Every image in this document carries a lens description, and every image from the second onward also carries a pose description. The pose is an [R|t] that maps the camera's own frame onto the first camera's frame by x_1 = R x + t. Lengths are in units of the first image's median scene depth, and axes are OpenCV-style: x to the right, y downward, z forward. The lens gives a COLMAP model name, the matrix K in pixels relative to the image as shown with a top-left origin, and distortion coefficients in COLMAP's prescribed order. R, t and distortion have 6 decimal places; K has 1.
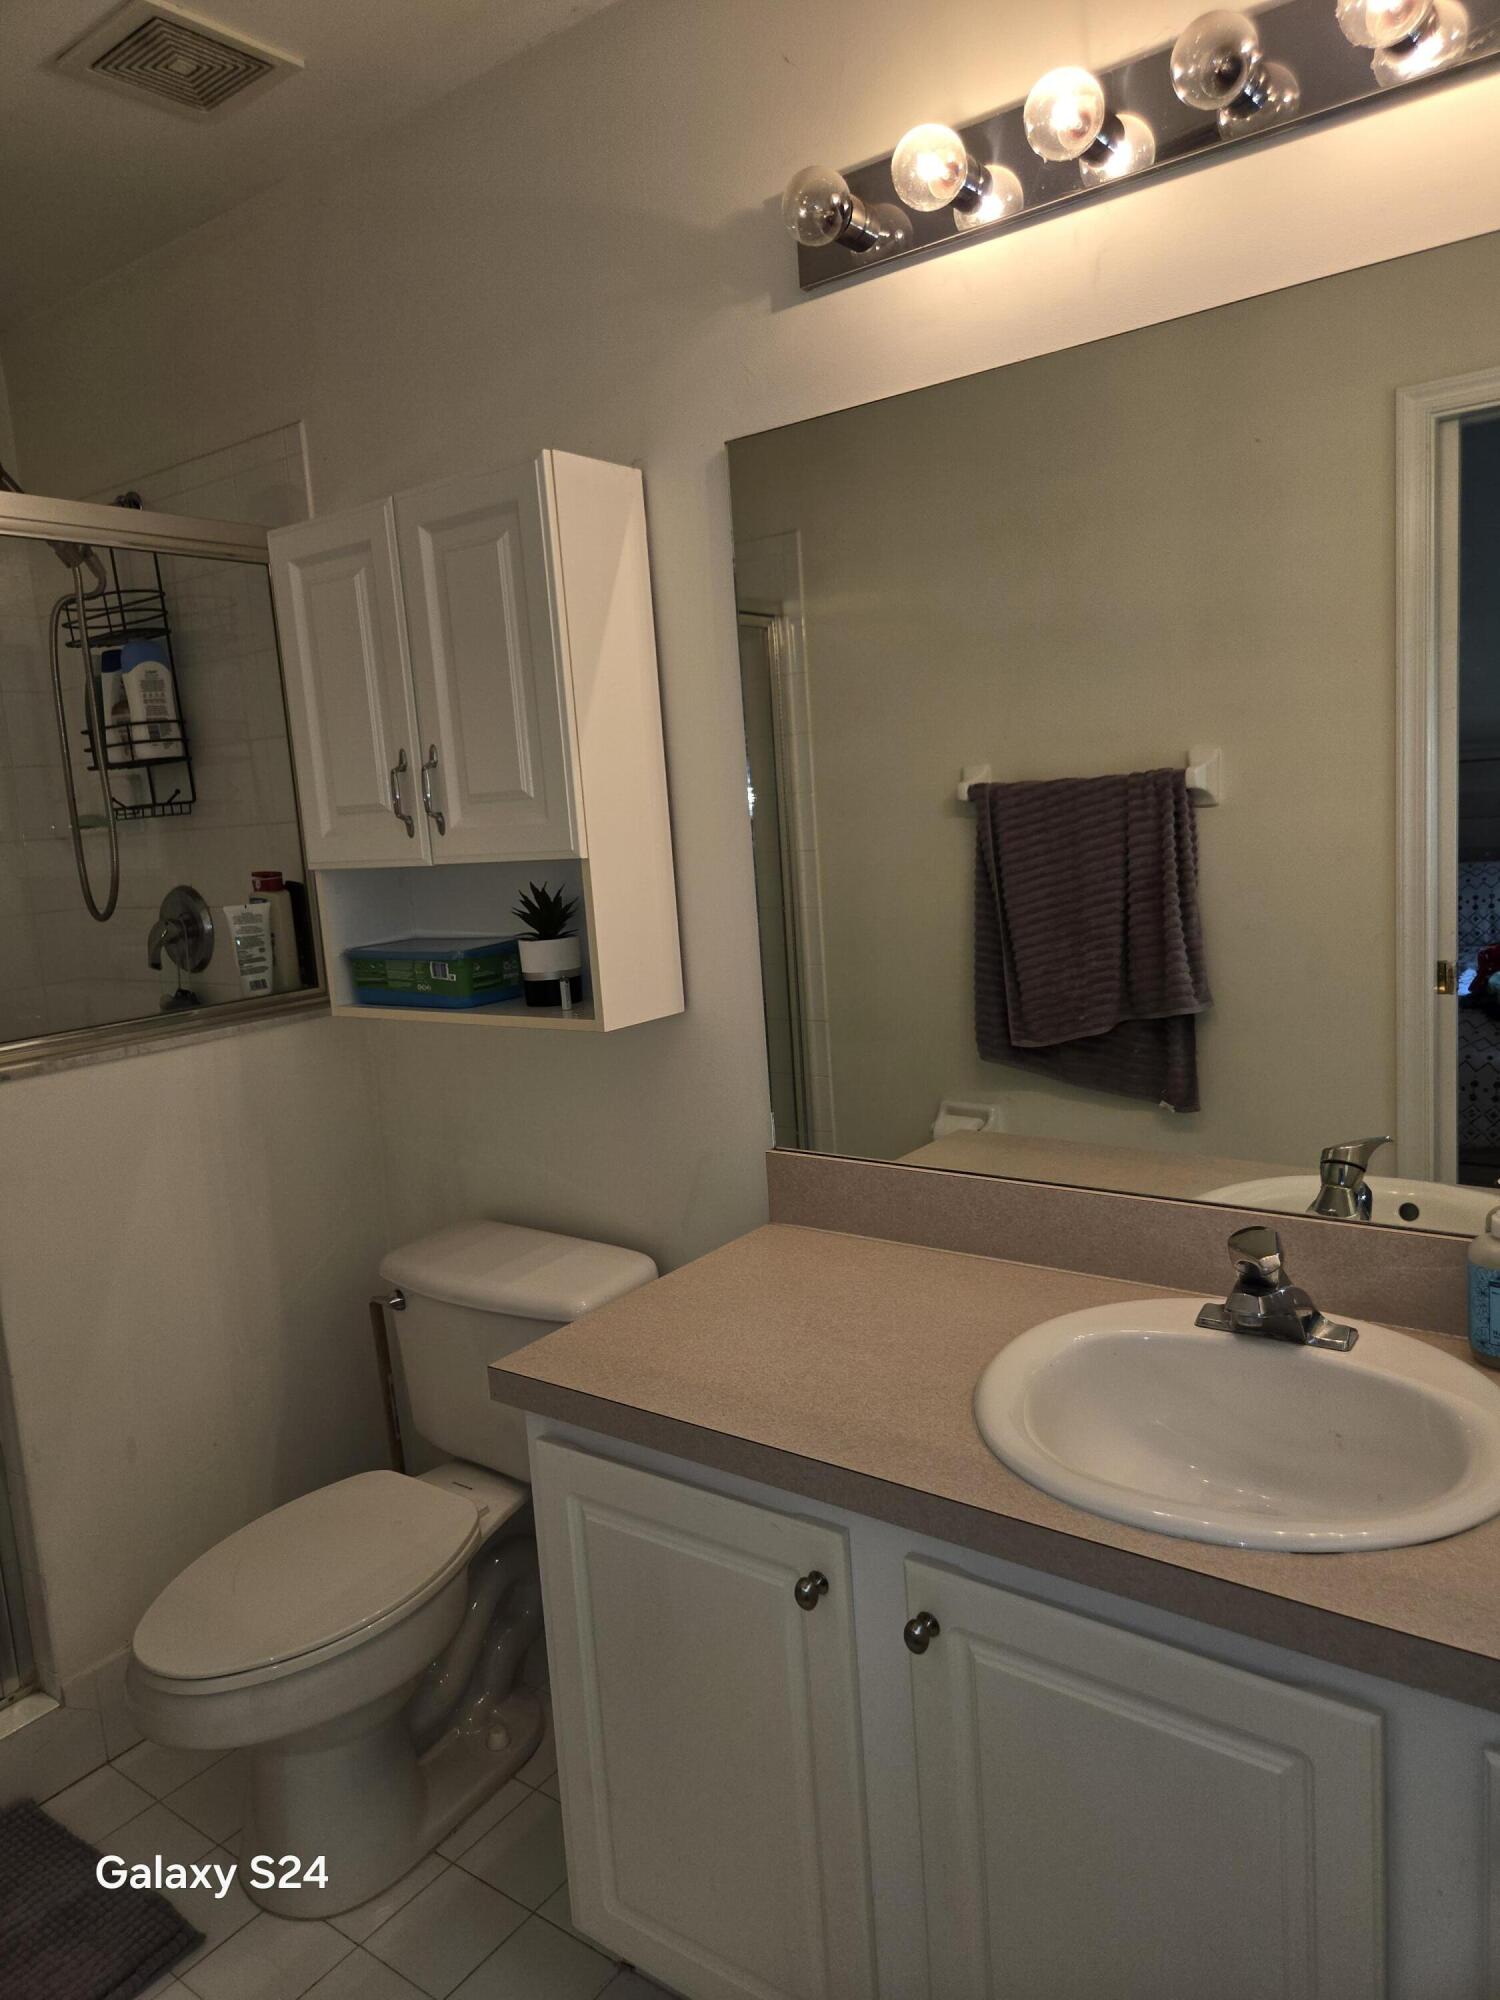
lens RADIAL K [[1343.7, 0, 747.5], [0, 1343.7, 987.8], [0, 0, 1]] dist [0.029152, -0.001287]
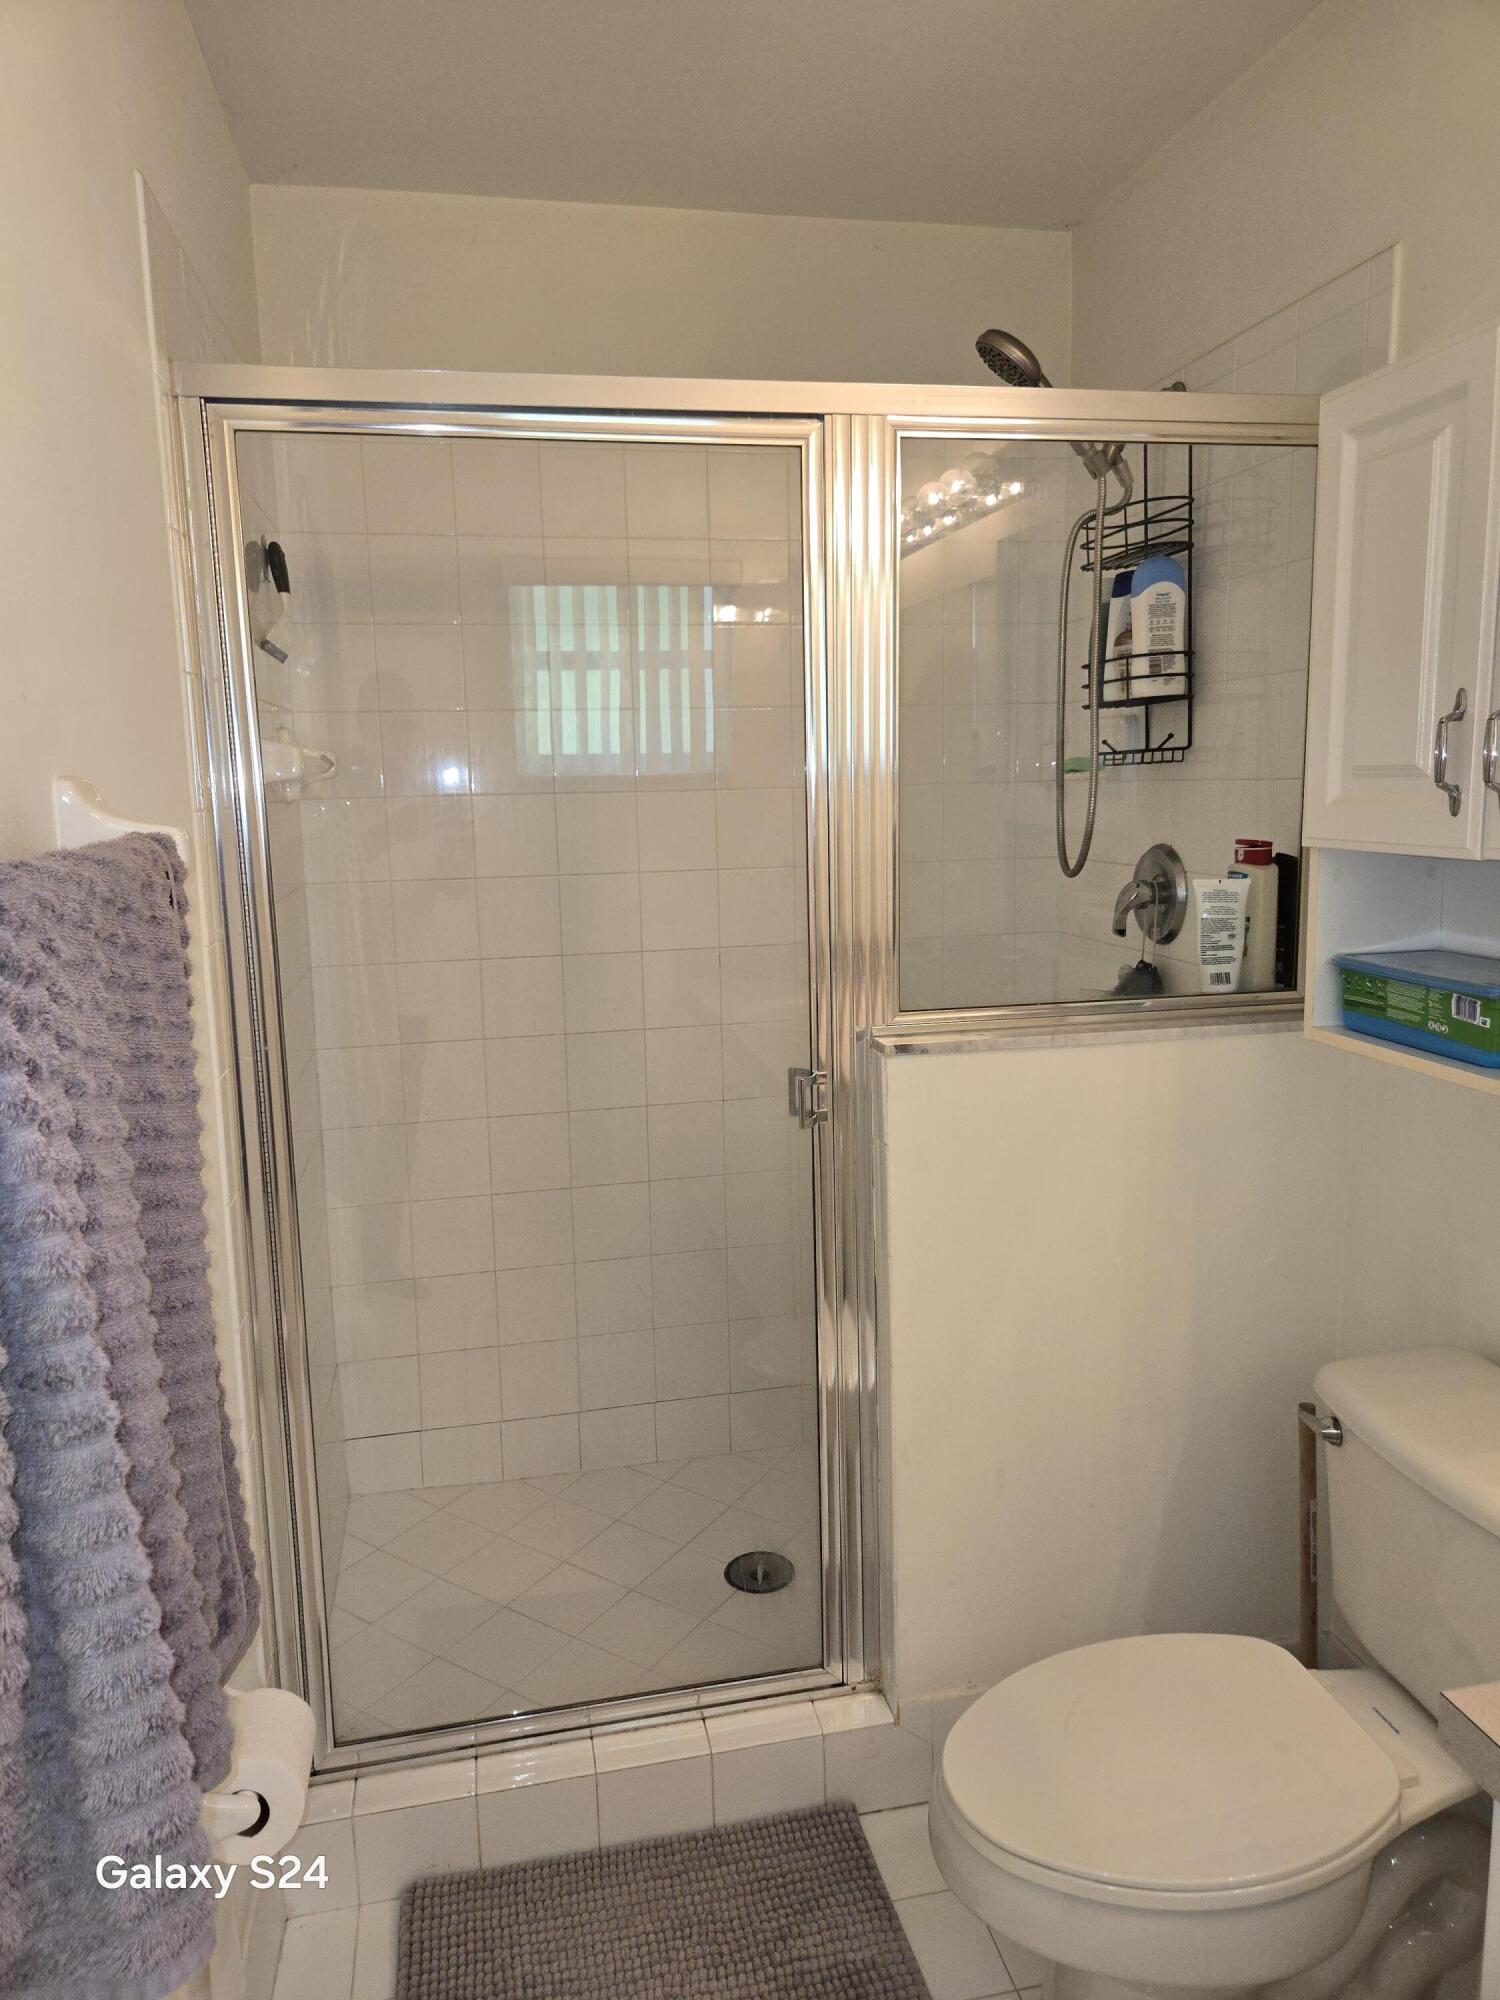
lens RADIAL K [[1343.7, 0, 747.5], [0, 1343.7, 987.8], [0, 0, 1]] dist [0.029152, -0.001287]
pose [[0.744477, 0.153577, -0.649744, -0.041702], [-0.121581, 0.988097, 0.094243, -0.035653], [0.656484, 0.008835, 0.754288, 0.182443]]
